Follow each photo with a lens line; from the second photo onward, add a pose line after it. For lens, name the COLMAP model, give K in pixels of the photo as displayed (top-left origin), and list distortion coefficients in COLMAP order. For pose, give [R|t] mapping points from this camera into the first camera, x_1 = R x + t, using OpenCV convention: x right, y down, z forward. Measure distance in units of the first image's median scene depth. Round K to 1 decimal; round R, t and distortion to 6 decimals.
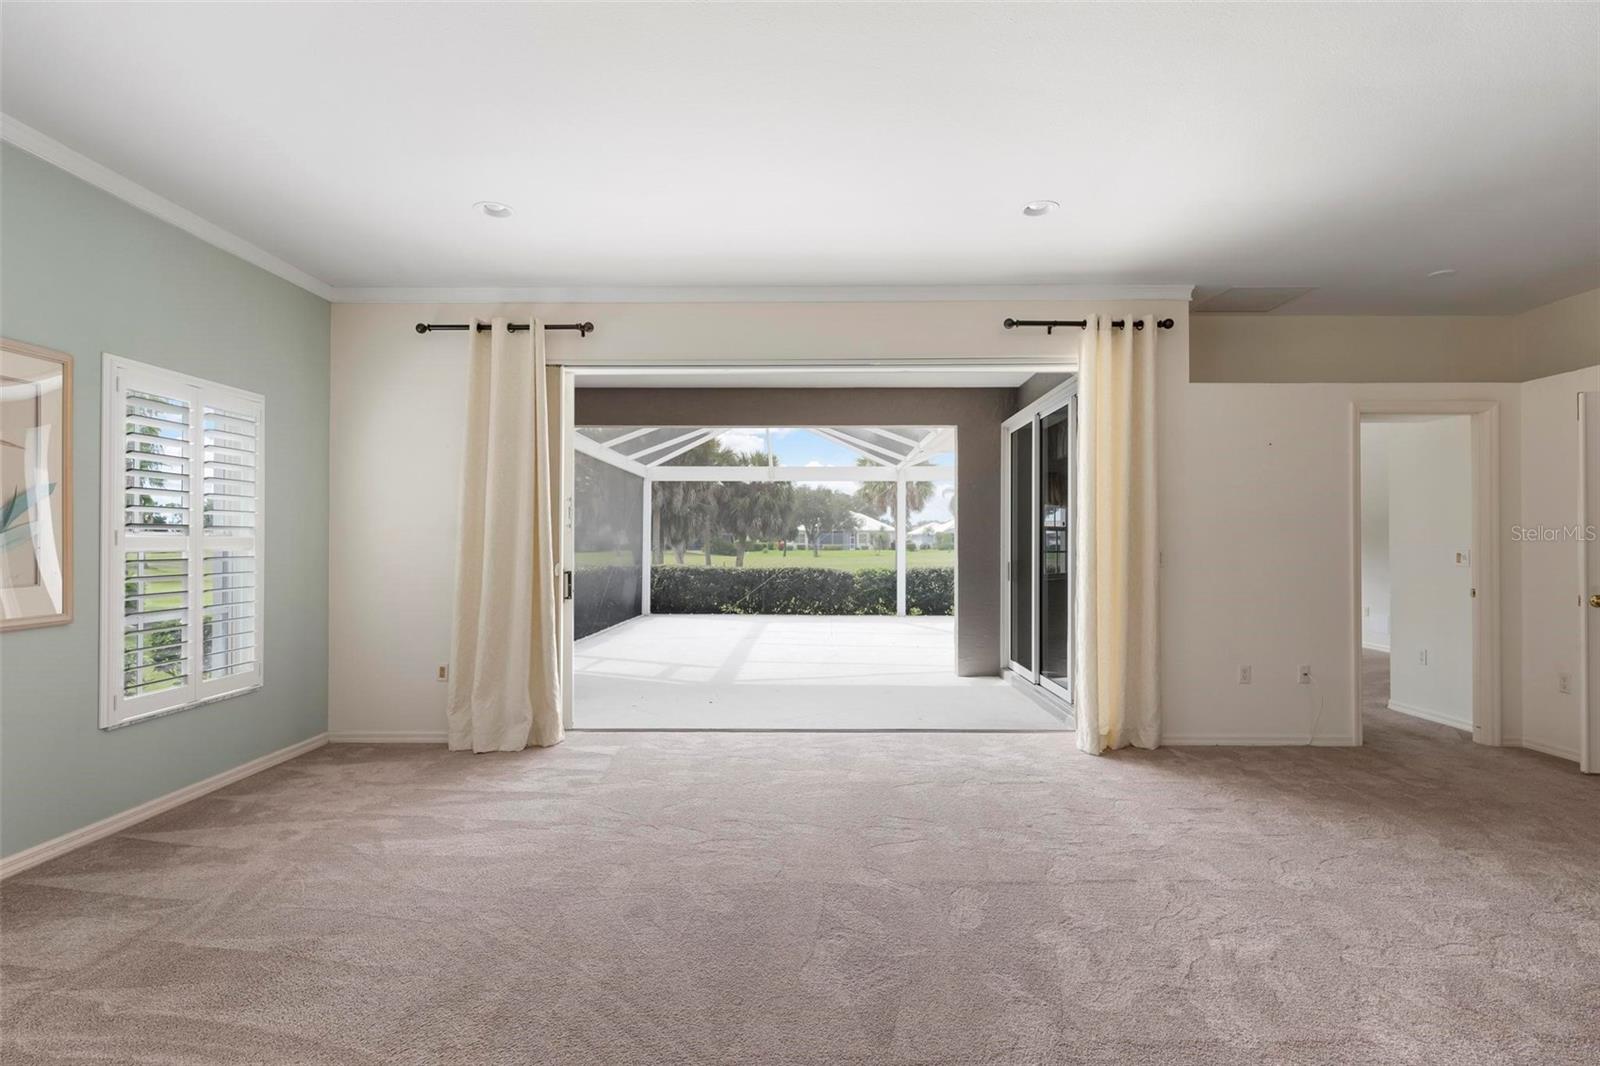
lens RADIAL K [[775.9, 0, 800.0], [0, 775.9, 533.0], [0, 0, 1]] dist [-0.002349, 0.000891]
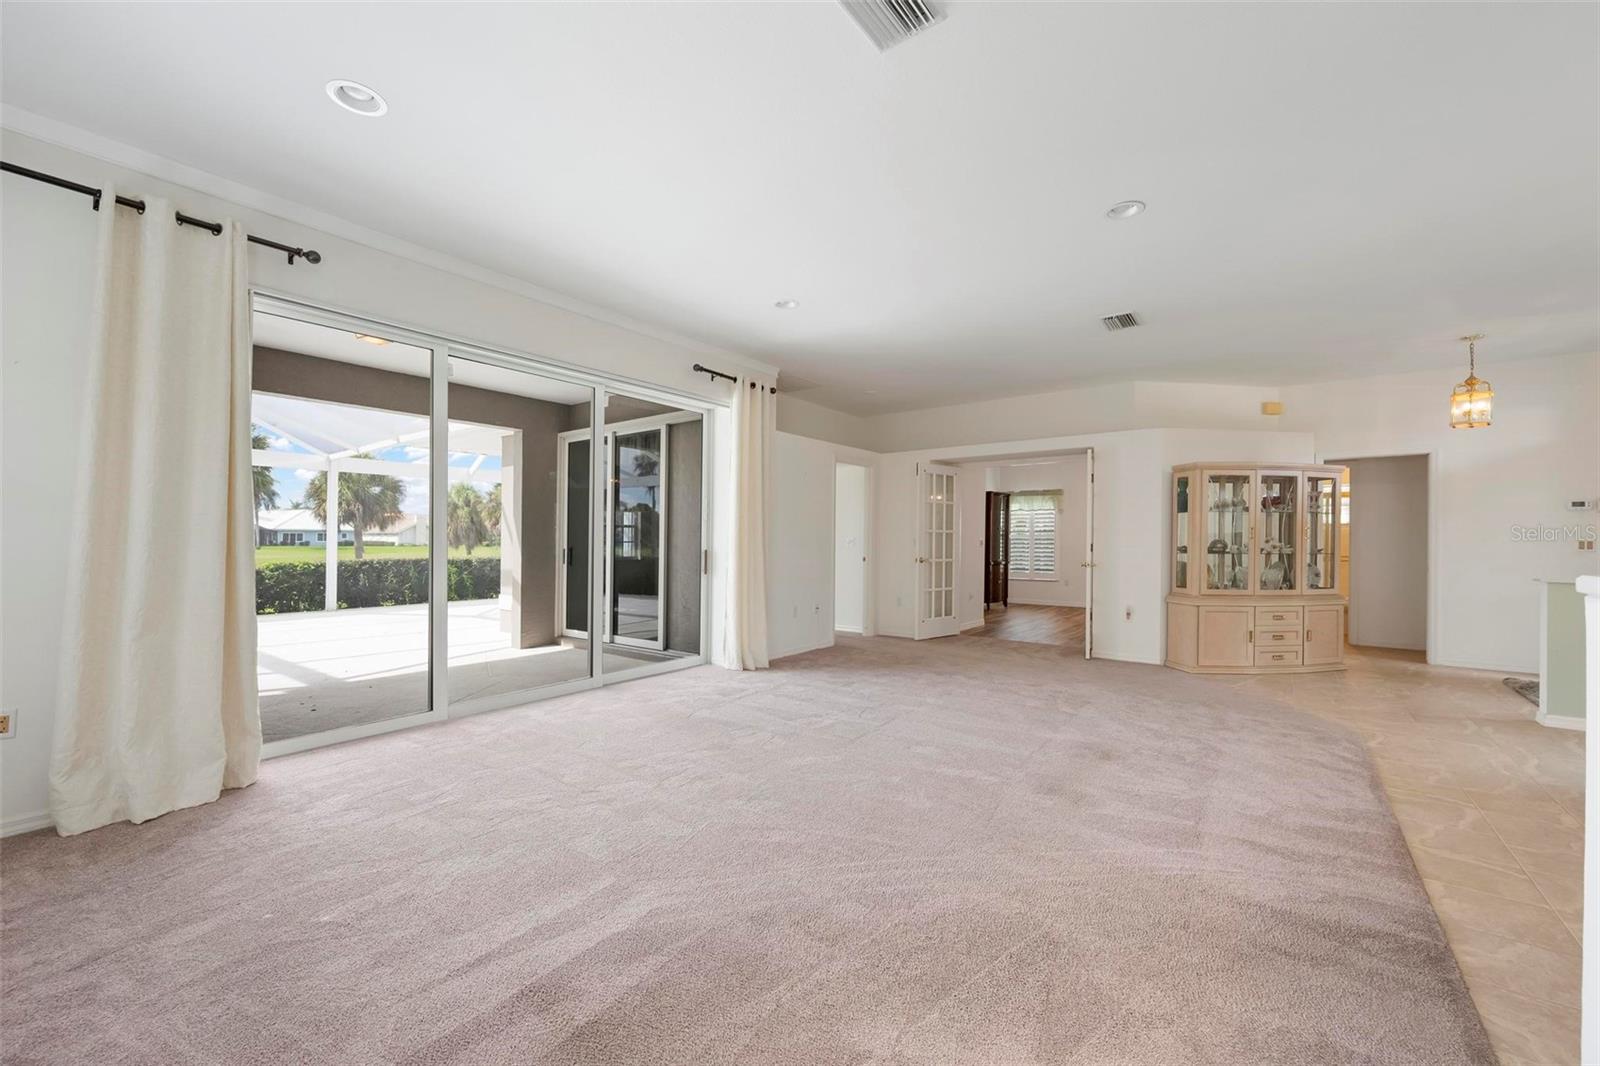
lens RADIAL K [[635.6, 0, 800.0], [0, 635.6, 533.0], [0, 0, 1]] dist [0.001102, -0.000023]
pose [[0.594582, 0.010825, 0.803962, -0.528445], [-0.012400, 0.999914, -0.004293, 0.021972], [-0.803940, -0.007416, 0.594665, 0.196124]]
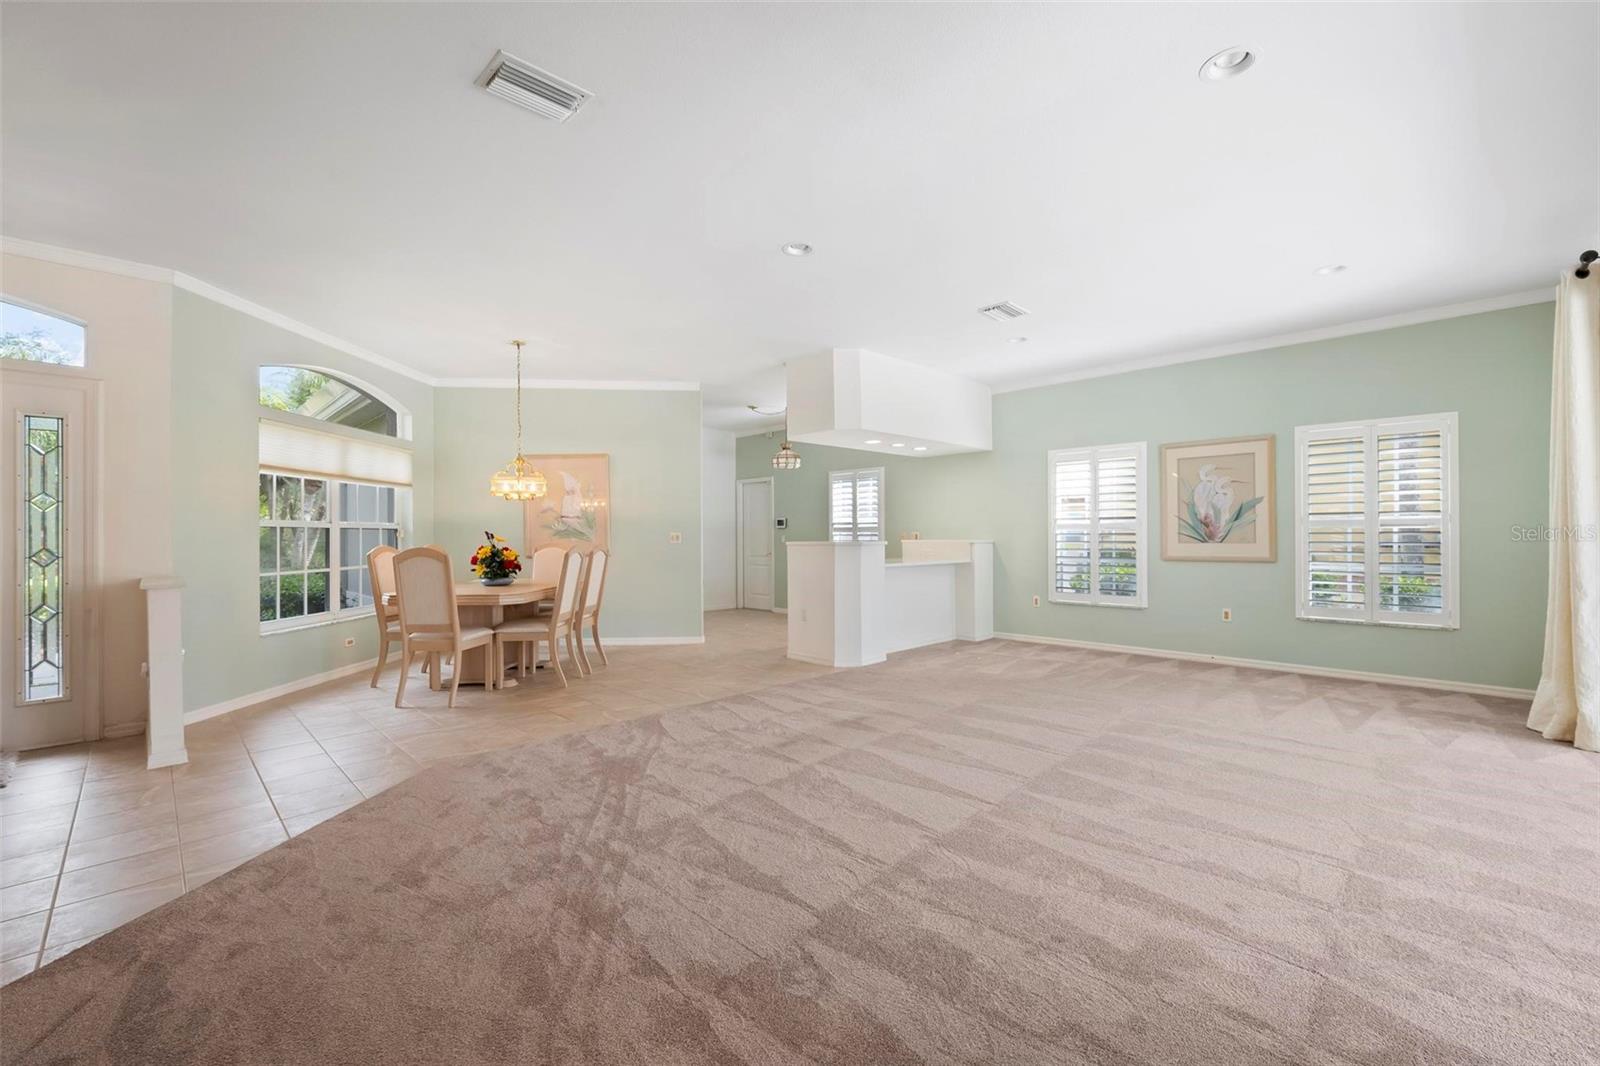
lens RADIAL K [[664.9, 0, 805.7], [0, 664.9, 532.5], [0, 0, 1]] dist [-0.000280, 0.000013]
pose [[-0.697937, 0.000643, -0.716159, 0.846198], [0.012216, 0.999865, -0.011007, 0.027635], [0.716055, -0.016431, -0.697851, 0.922191]]
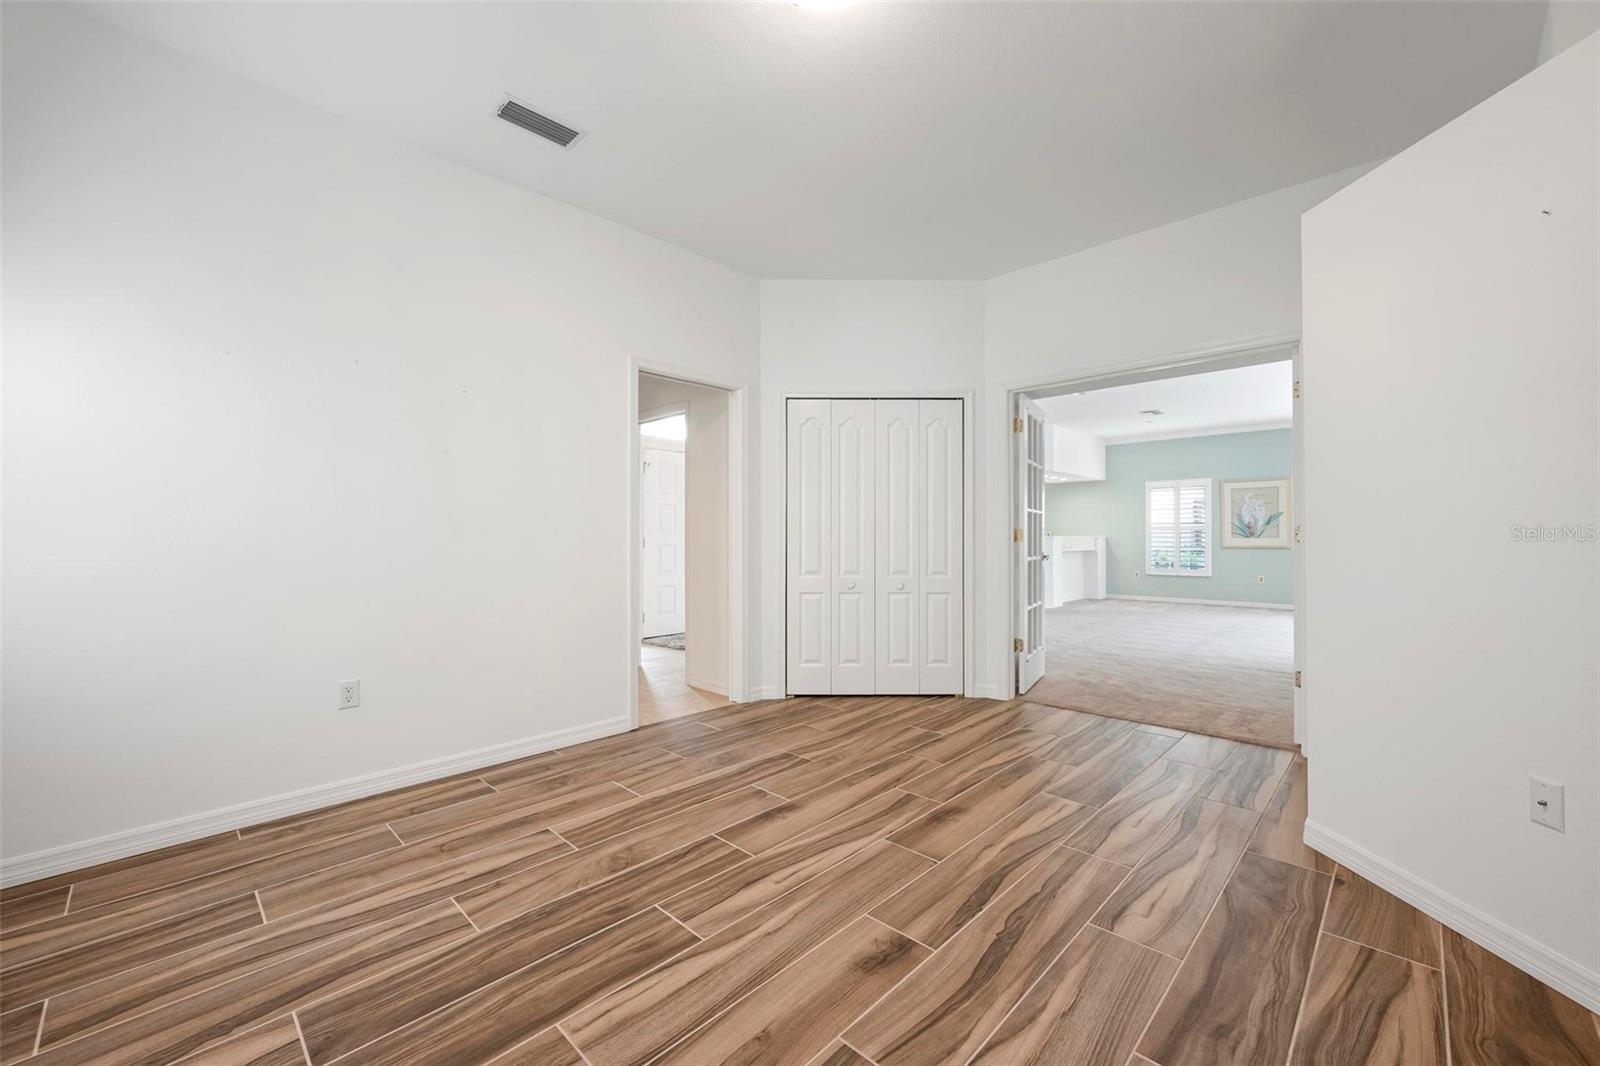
lens RADIAL K [[635.6, 0, 800.0], [0, 635.6, 533.0], [0, 0, 1]] dist [0.001102, -0.000023]
pose [[-0.685148, -0.006223, -0.728378, 1.993610], [0.006101, 0.999879, -0.014281, 0.048668], [0.728379, -0.014229, -0.685027, 0.944690]]
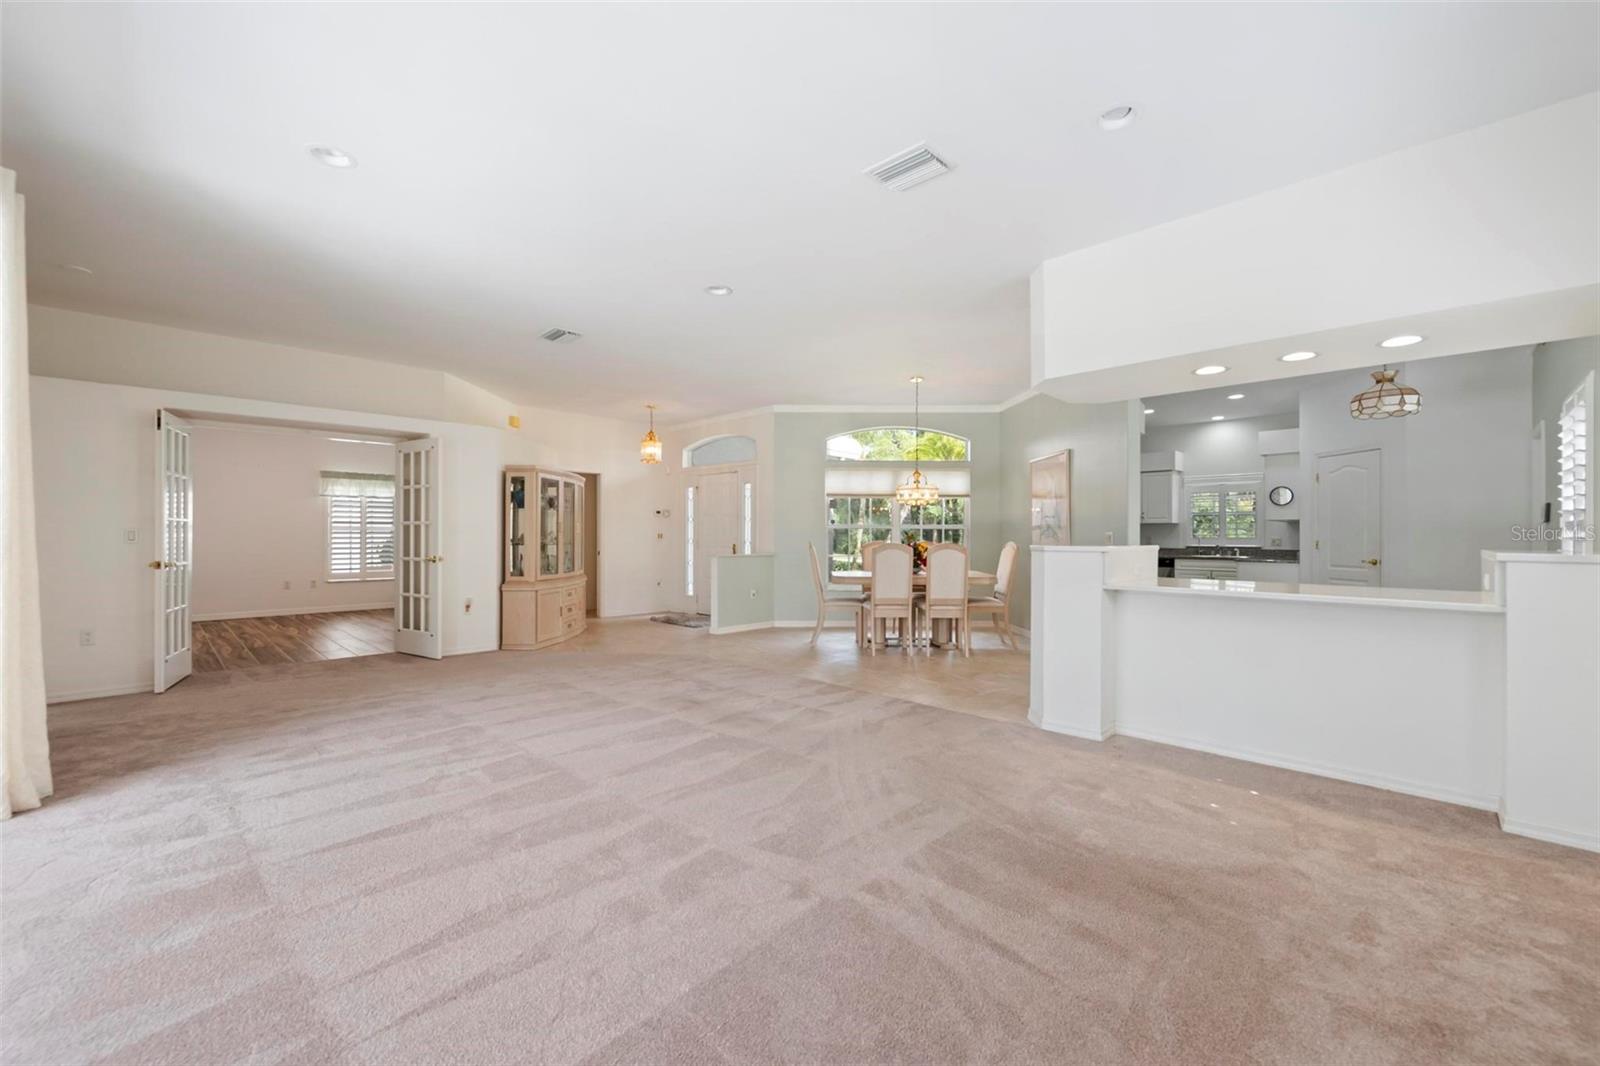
lens RADIAL K [[651.7, 0, 800.0], [0, 651.7, 533.0], [0, 0, 1]] dist [0.002673, -0.000083]
pose [[-0.715457, 0.000676, 0.698656, -0.512952], [-0.010588, 0.999874, -0.011810, 0.031275], [-0.698577, -0.015847, -0.715360, 0.931611]]
